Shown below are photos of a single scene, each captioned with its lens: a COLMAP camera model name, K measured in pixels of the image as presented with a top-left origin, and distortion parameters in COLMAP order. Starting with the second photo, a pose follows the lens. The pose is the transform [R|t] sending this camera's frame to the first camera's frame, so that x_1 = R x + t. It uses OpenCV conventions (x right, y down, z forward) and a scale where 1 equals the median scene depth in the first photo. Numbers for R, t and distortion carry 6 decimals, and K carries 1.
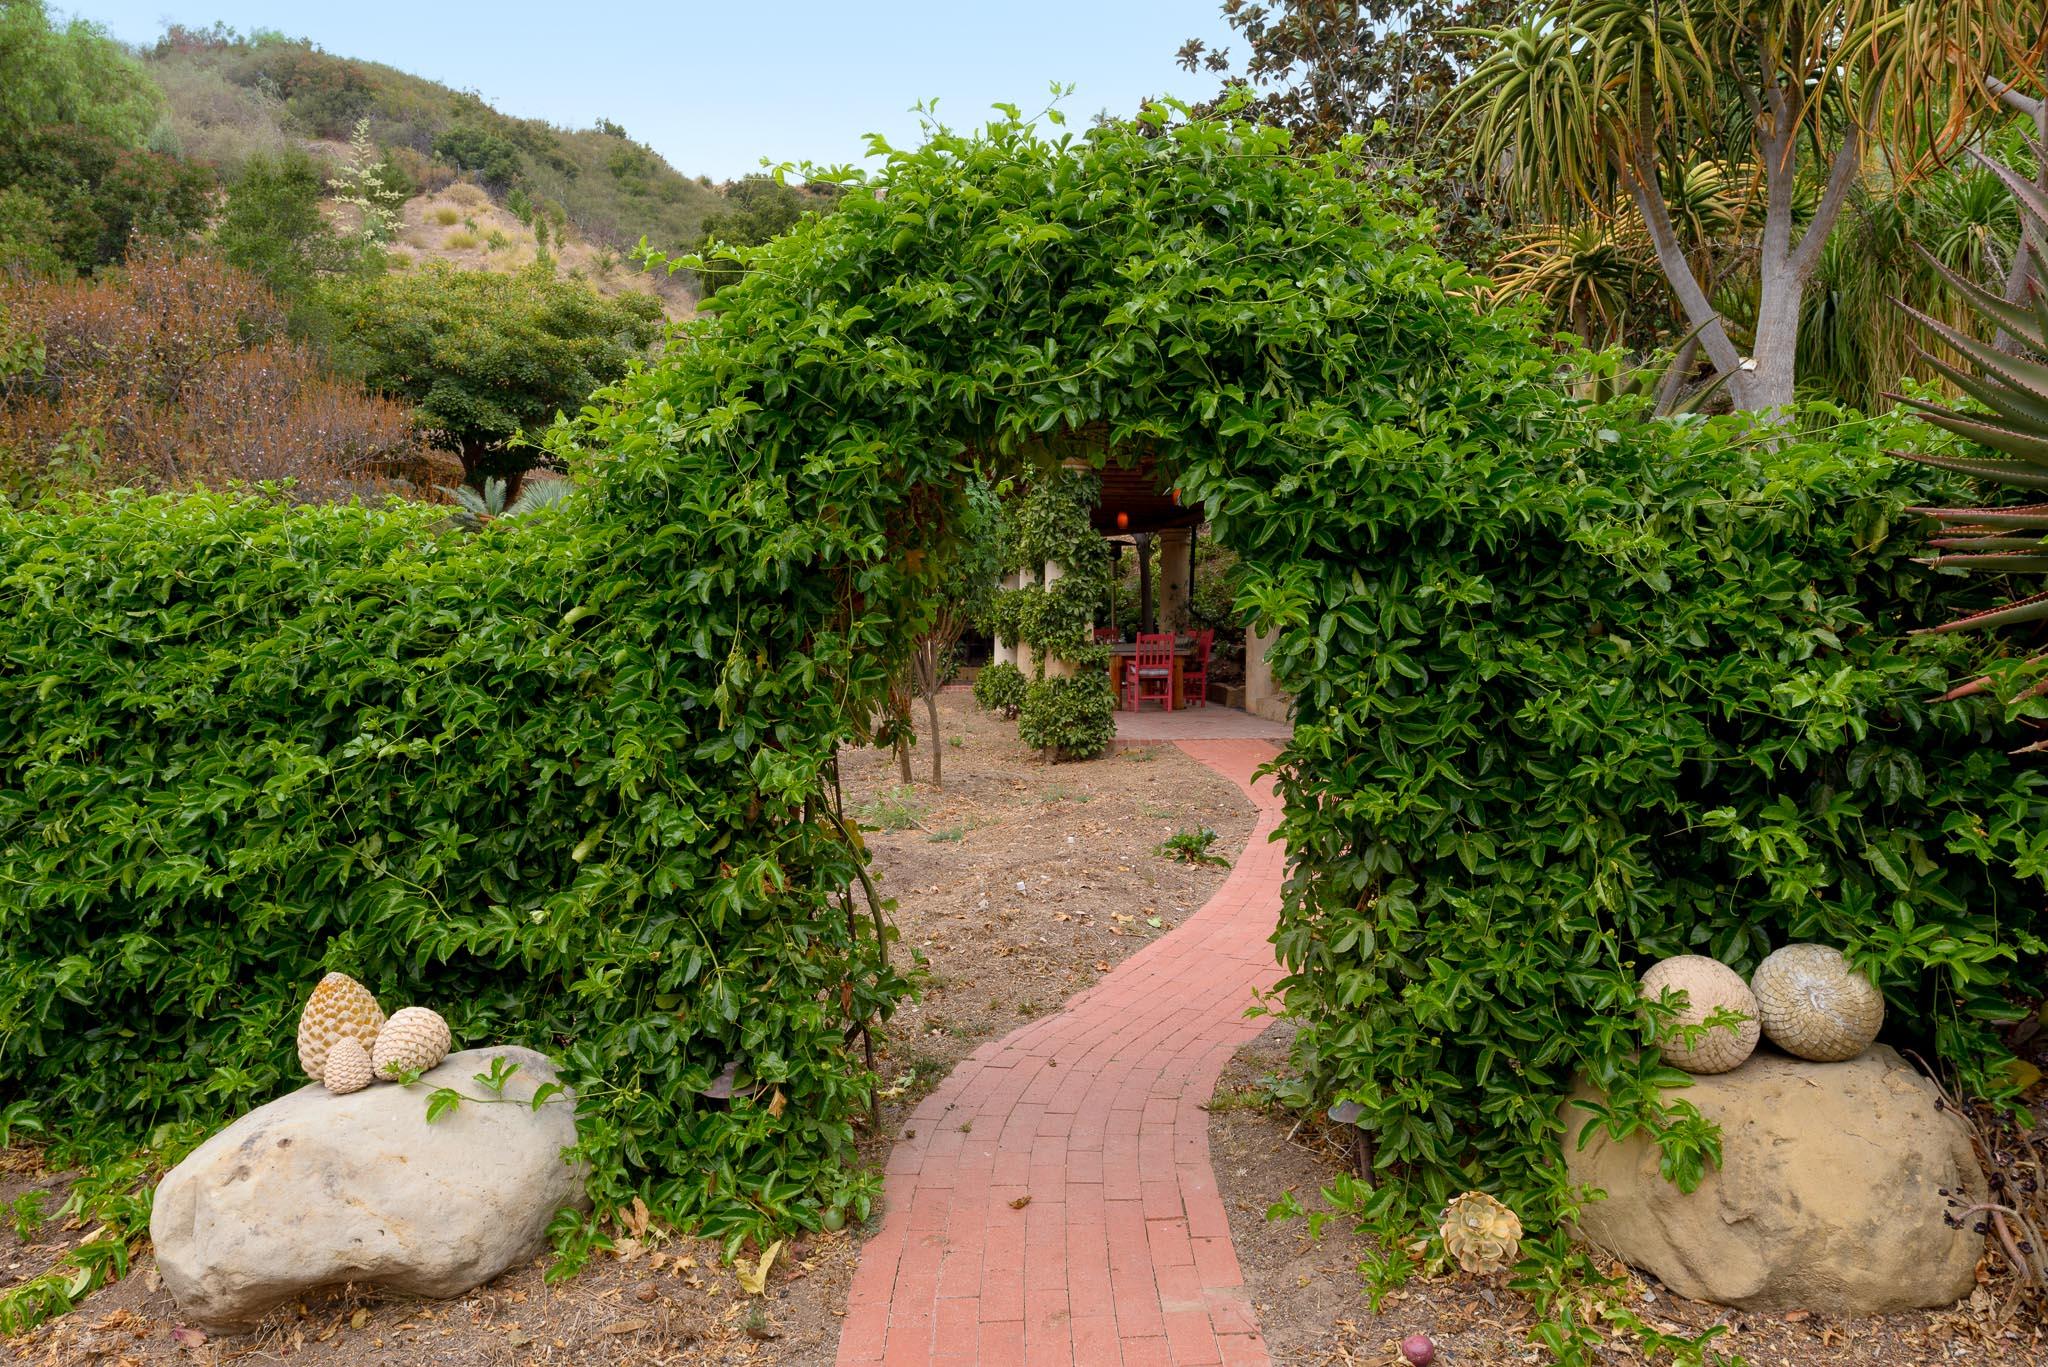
lens RADIAL K [[1403.5, 0, 1019.5], [0, 1403.5, 724.3], [0, 0, 1]] dist [0.121098, -0.114867]
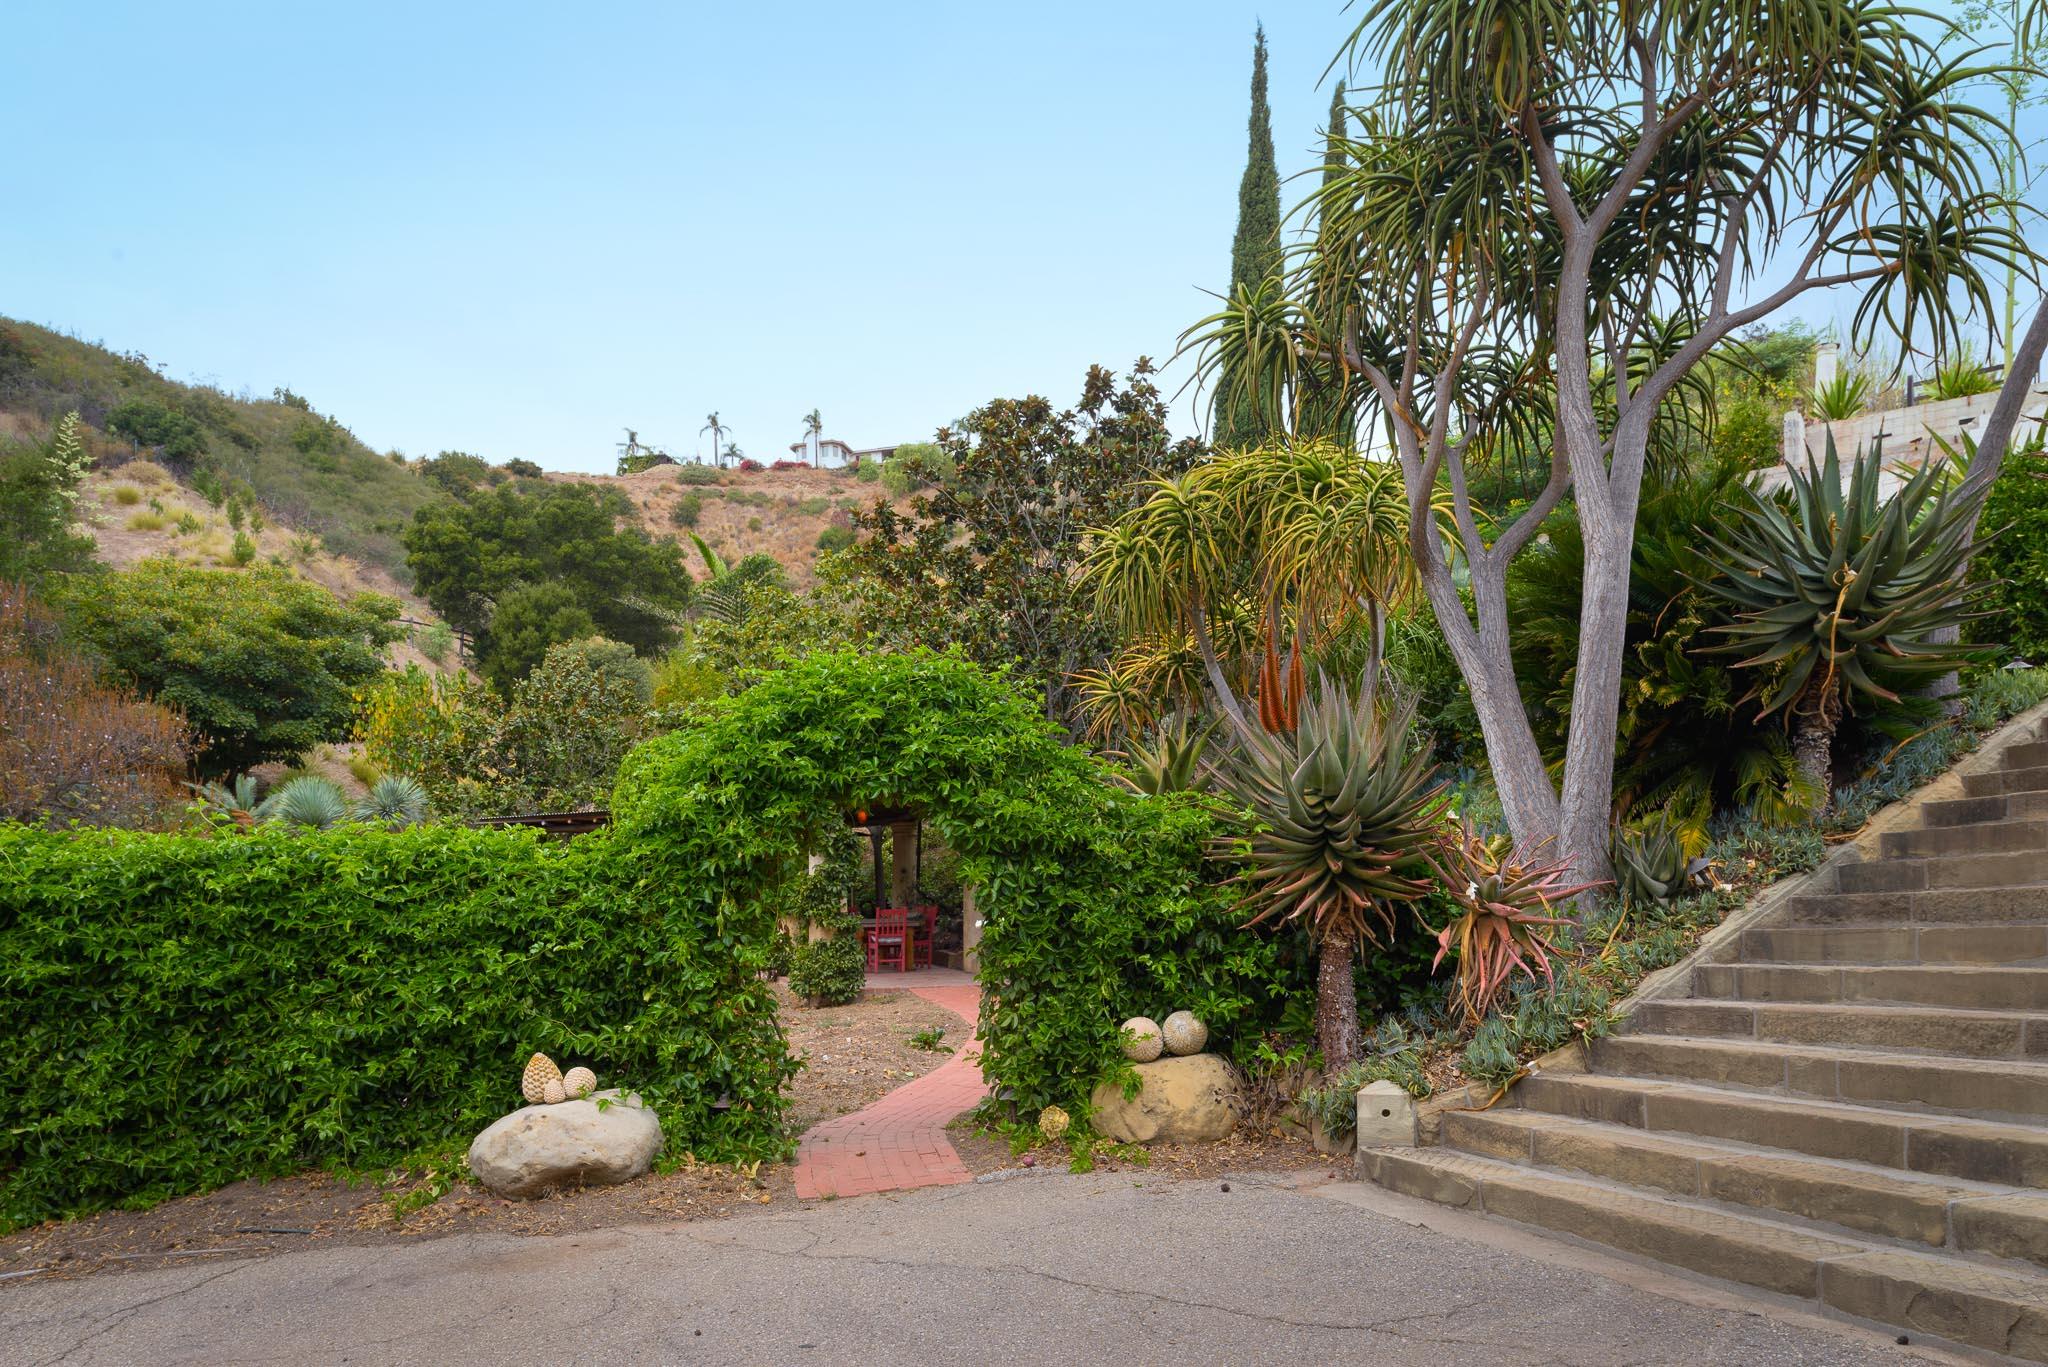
lens RADIAL K [[1403.5, 0, 1032.6], [0, 1403.5, 690.4], [0, 0, 1]] dist [0.121098, -0.114867]
pose [[0.978409, 0.024213, 0.205256, -0.197621], [0.022522, 0.974709, -0.222341, 0.129455], [-0.205449, 0.222163, 0.953118, -1.227030]]
